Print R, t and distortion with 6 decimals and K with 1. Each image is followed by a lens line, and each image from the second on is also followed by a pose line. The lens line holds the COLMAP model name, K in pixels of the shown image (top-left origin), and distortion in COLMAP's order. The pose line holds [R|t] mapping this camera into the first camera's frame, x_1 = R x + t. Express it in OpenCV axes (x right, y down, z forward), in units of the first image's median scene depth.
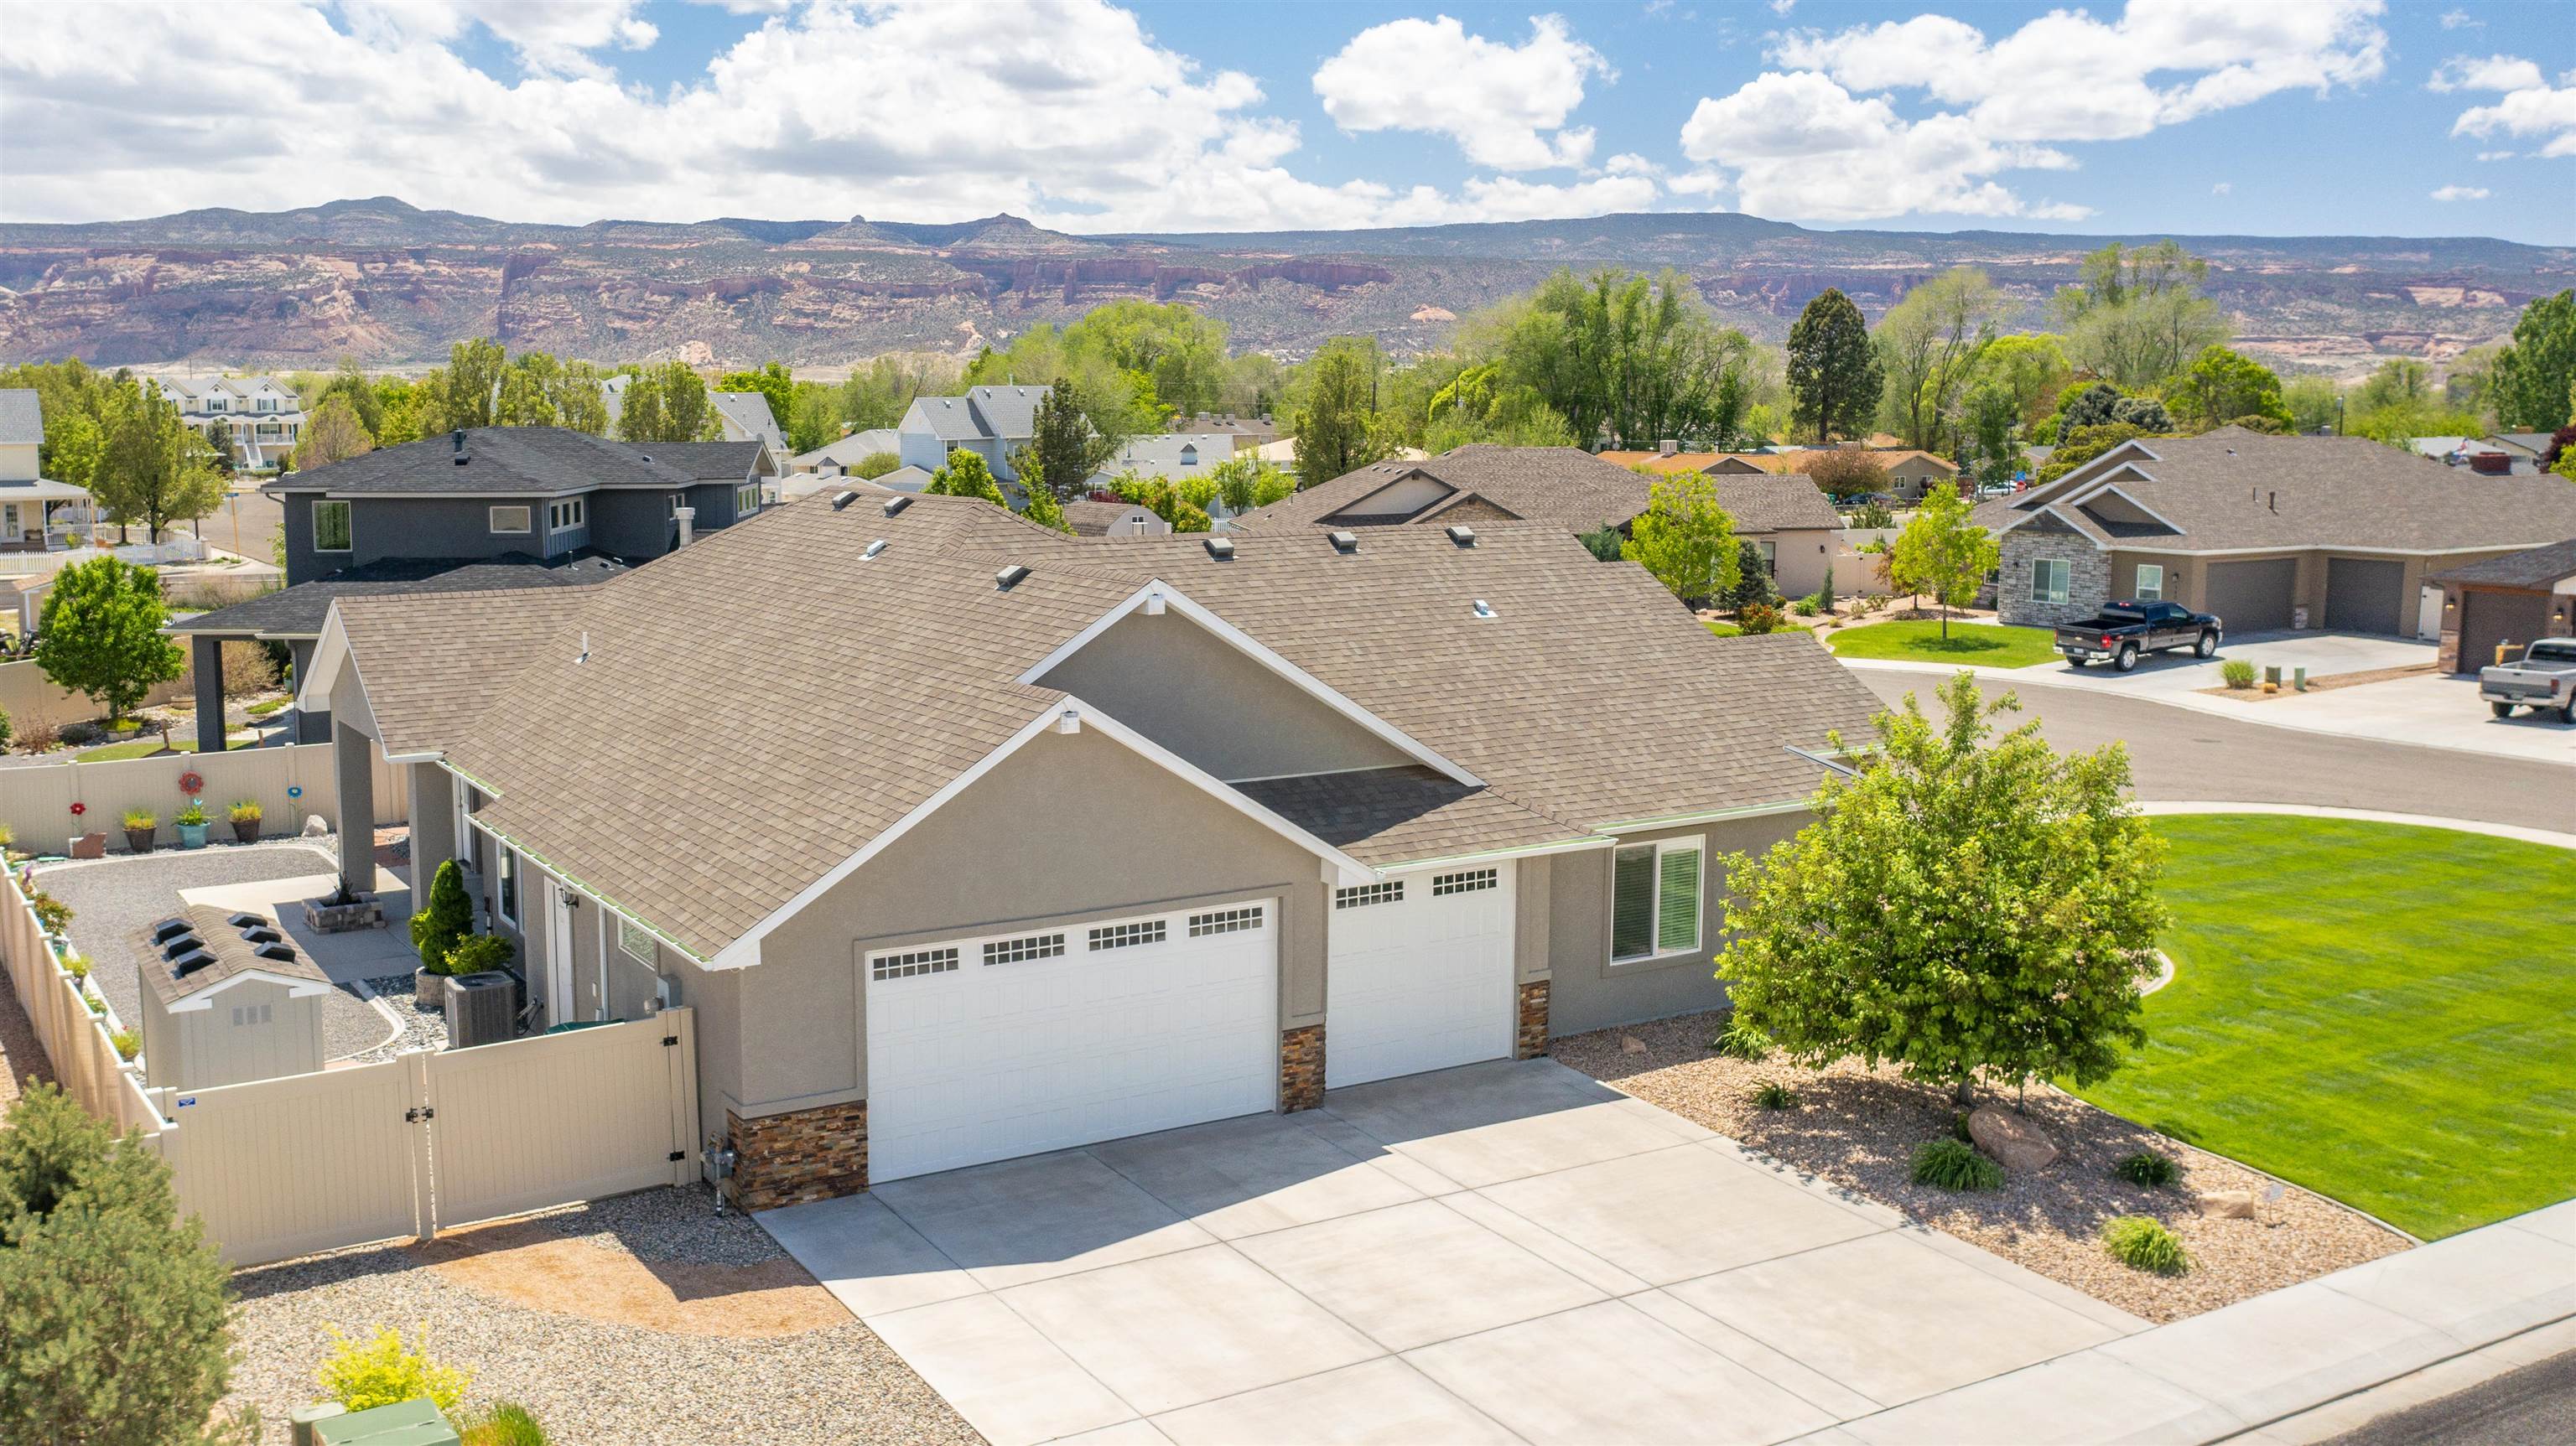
lens RADIAL K [[2298.4, 0, 1143.2], [0, 2298.4, 727.4], [0, 0, 1]] dist [-0.012327, -0.009139]
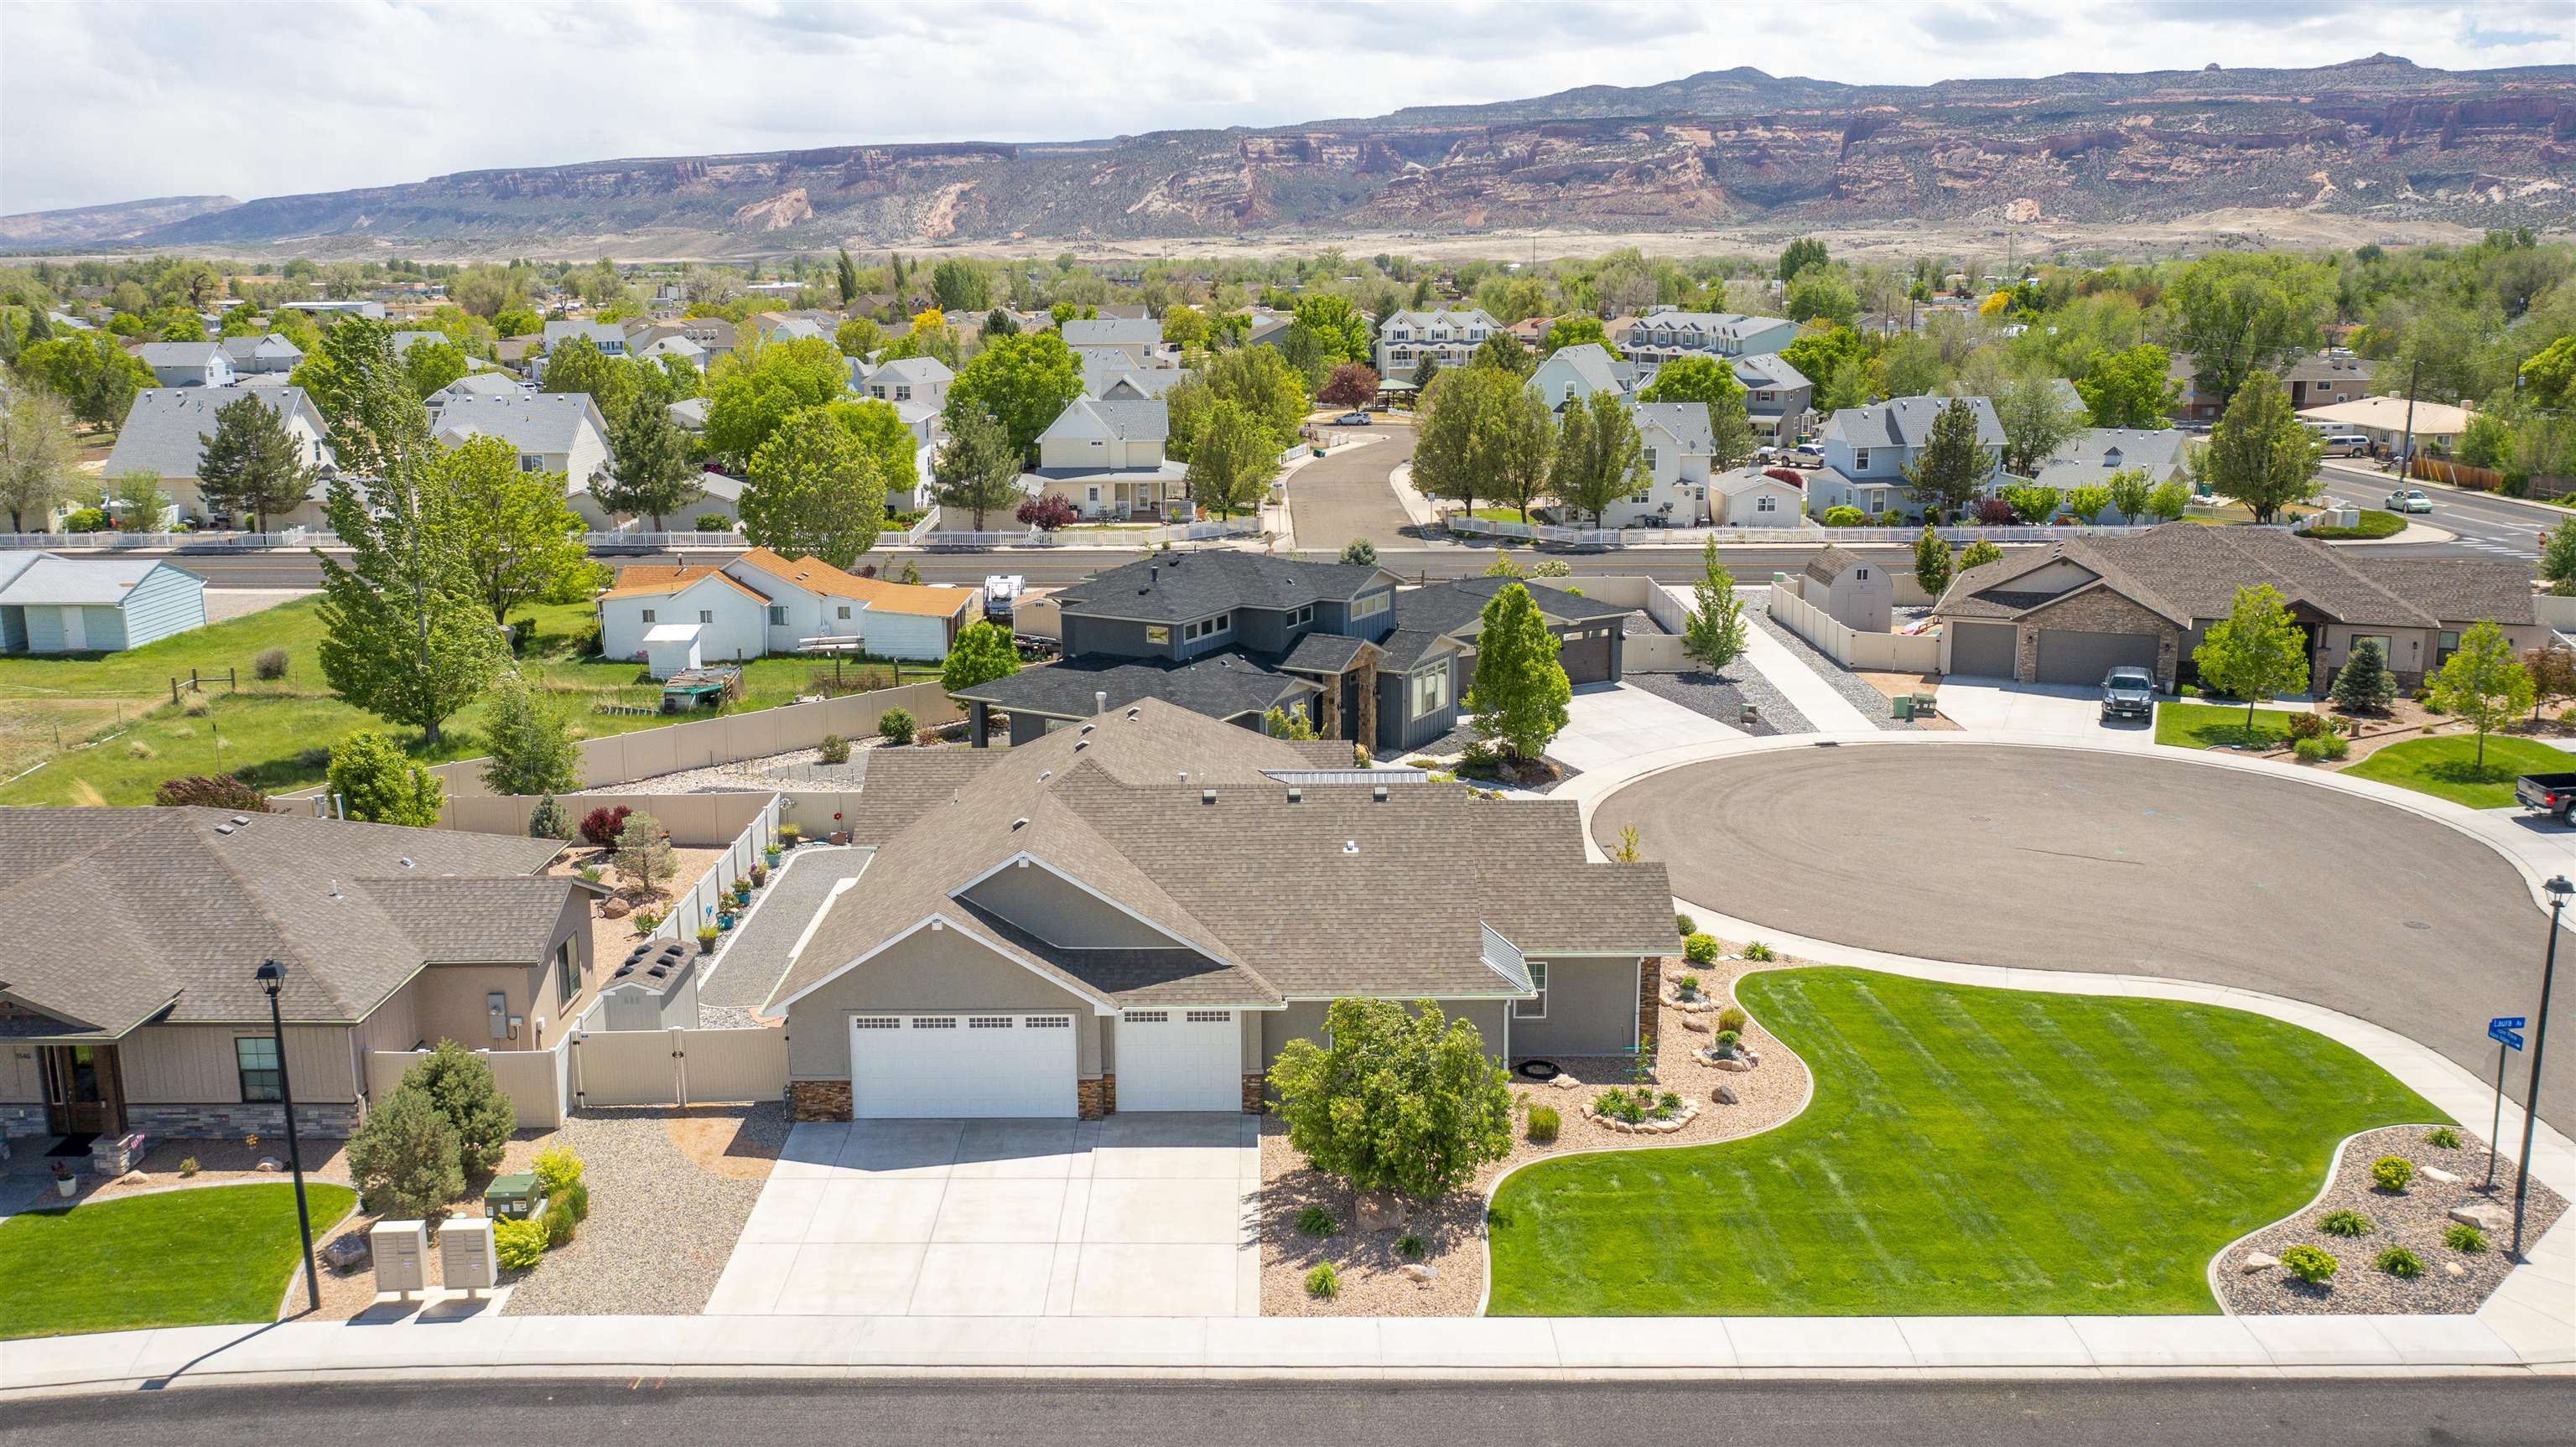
lens RADIAL K [[2115.9, 0, 1248.6], [0, 2115.9, 724.7], [0, 0, 1]] dist [-0.006352, 0.005144]
pose [[0.860548, 0.103710, -0.498701, 1.126241], [-0.065156, 0.993423, 0.094160, -0.373958], [0.505186, -0.048536, 0.861645, -0.509935]]
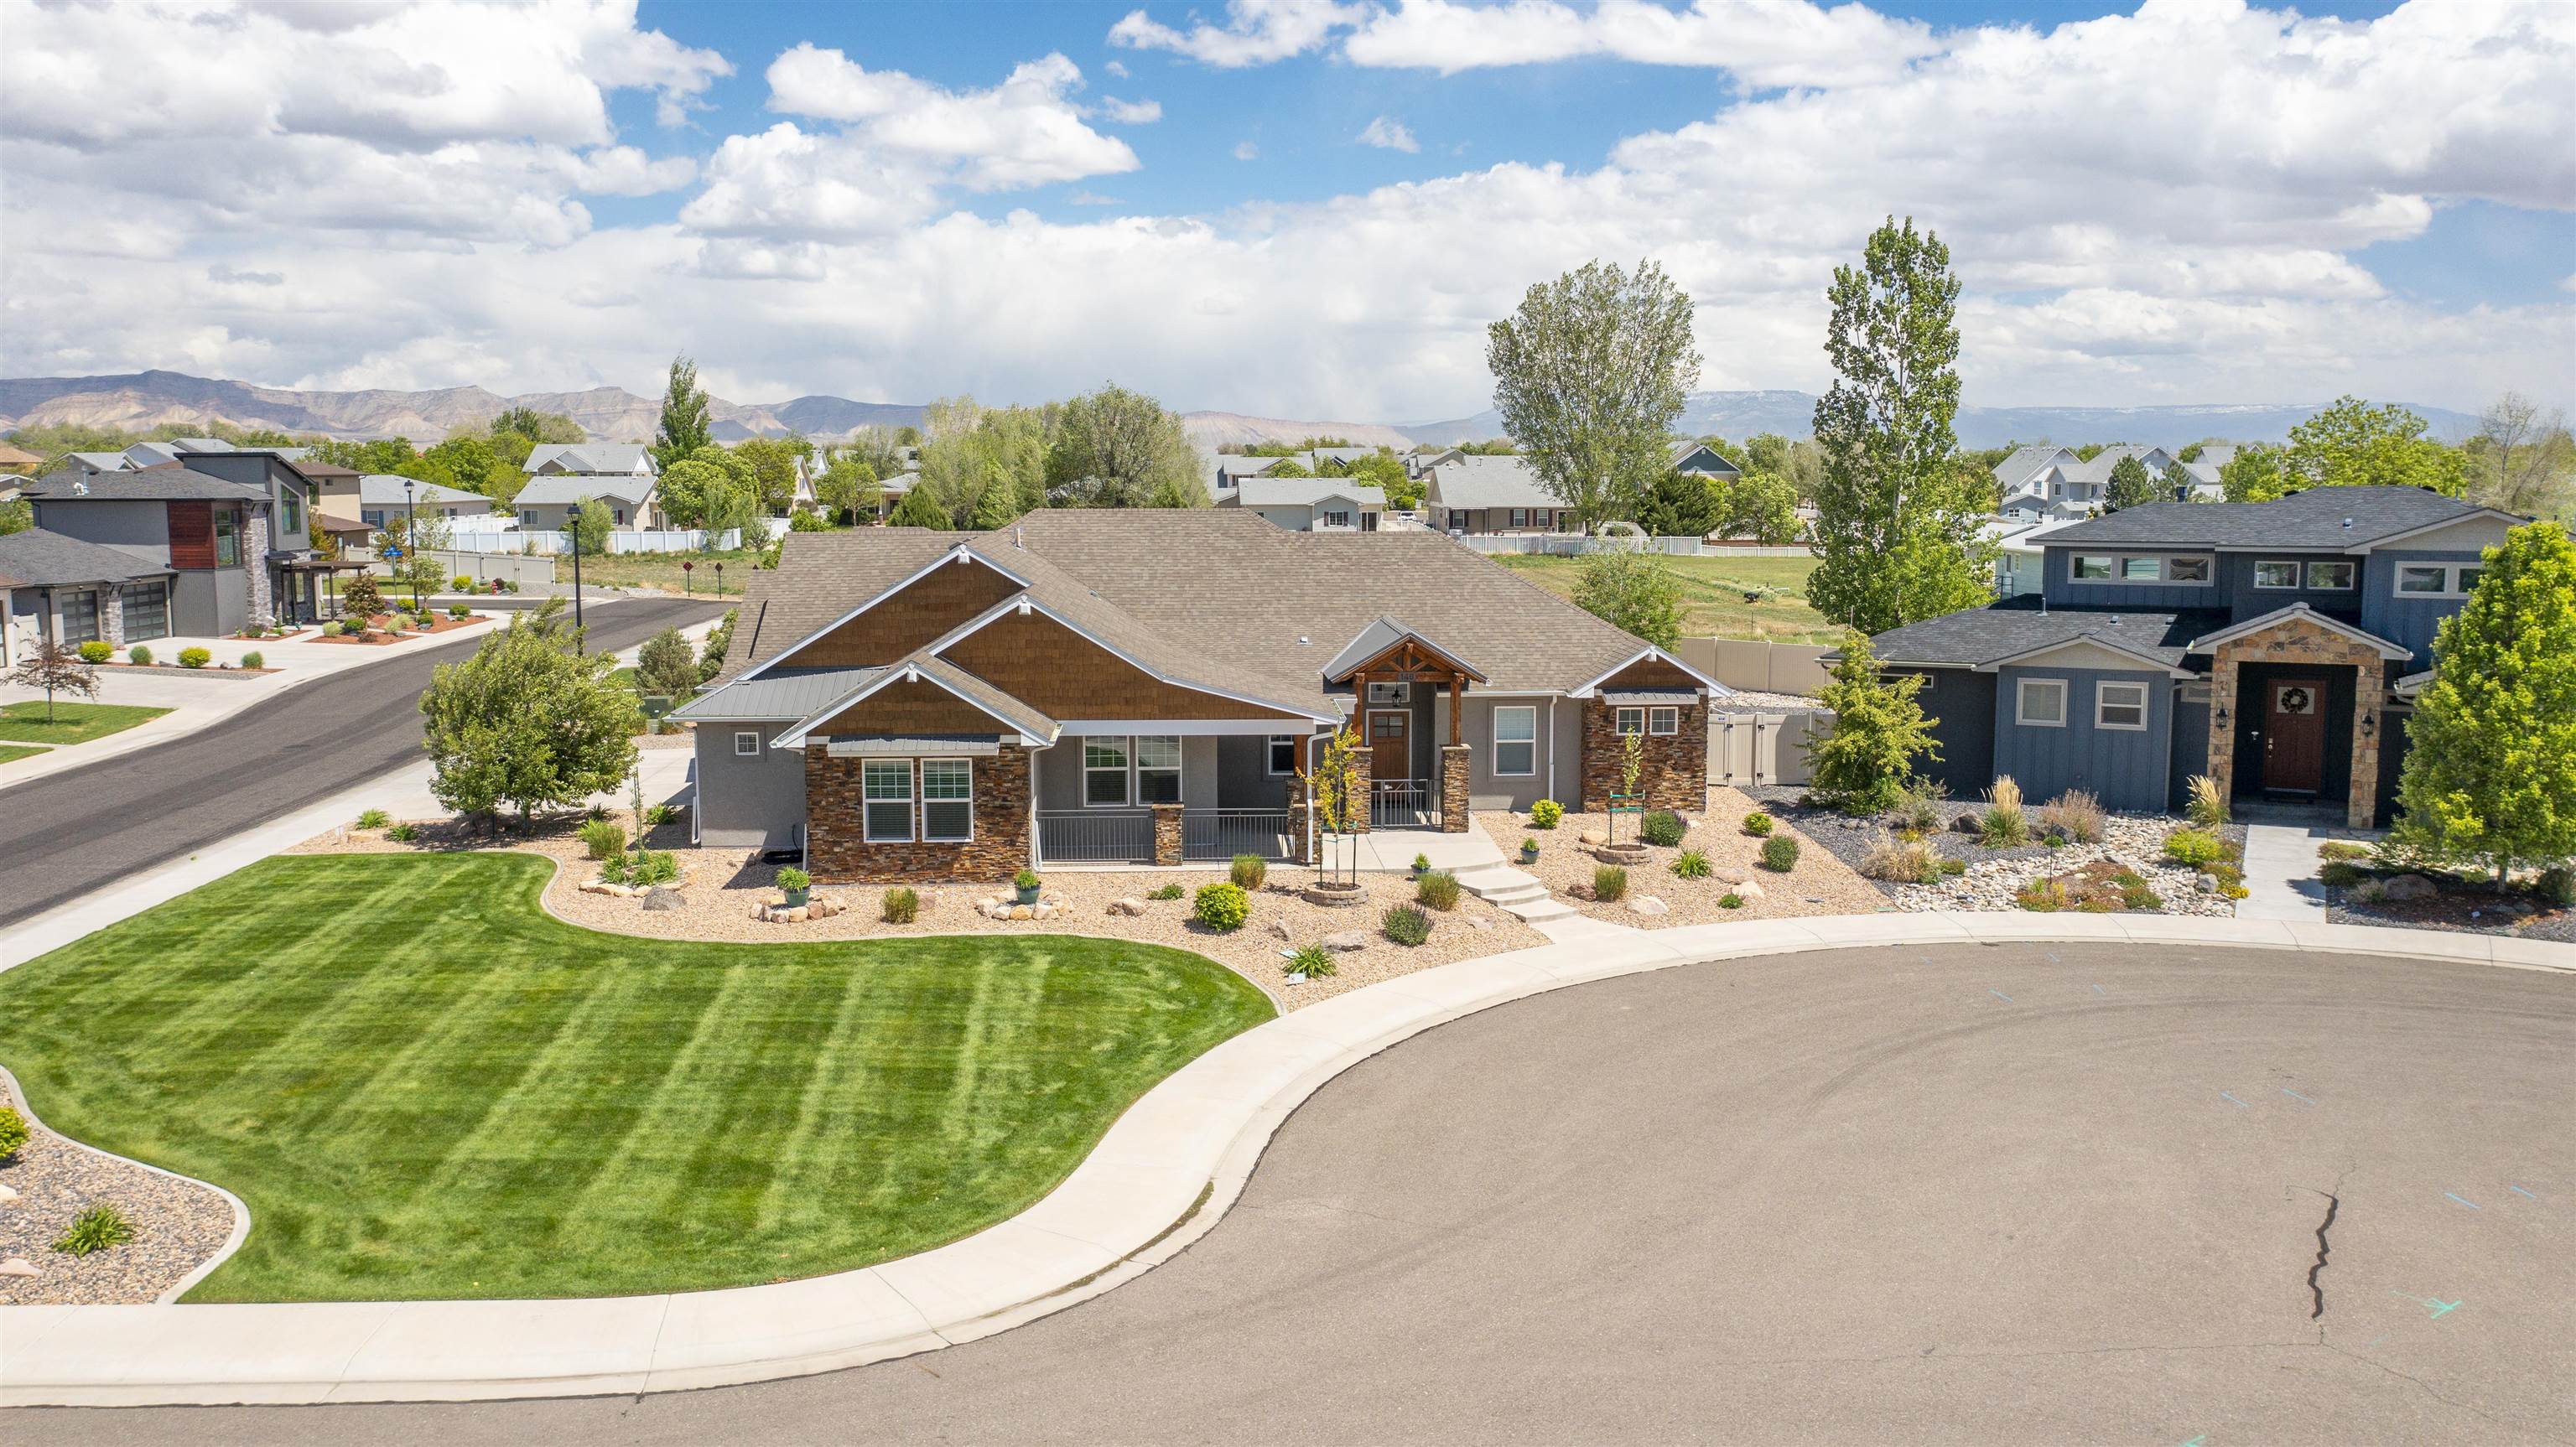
lens RADIAL K [[2037.3, 0, 1290.3], [0, 2037.3, 712.7], [0, 0, 1]] dist [-0.009934, -0.003094]
pose [[-0.456015, 0.107276, -0.883483, 1.654804], [-0.125510, 0.975035, 0.183176, -0.338570], [0.881078, 0.194417, -0.431166, 2.437959]]
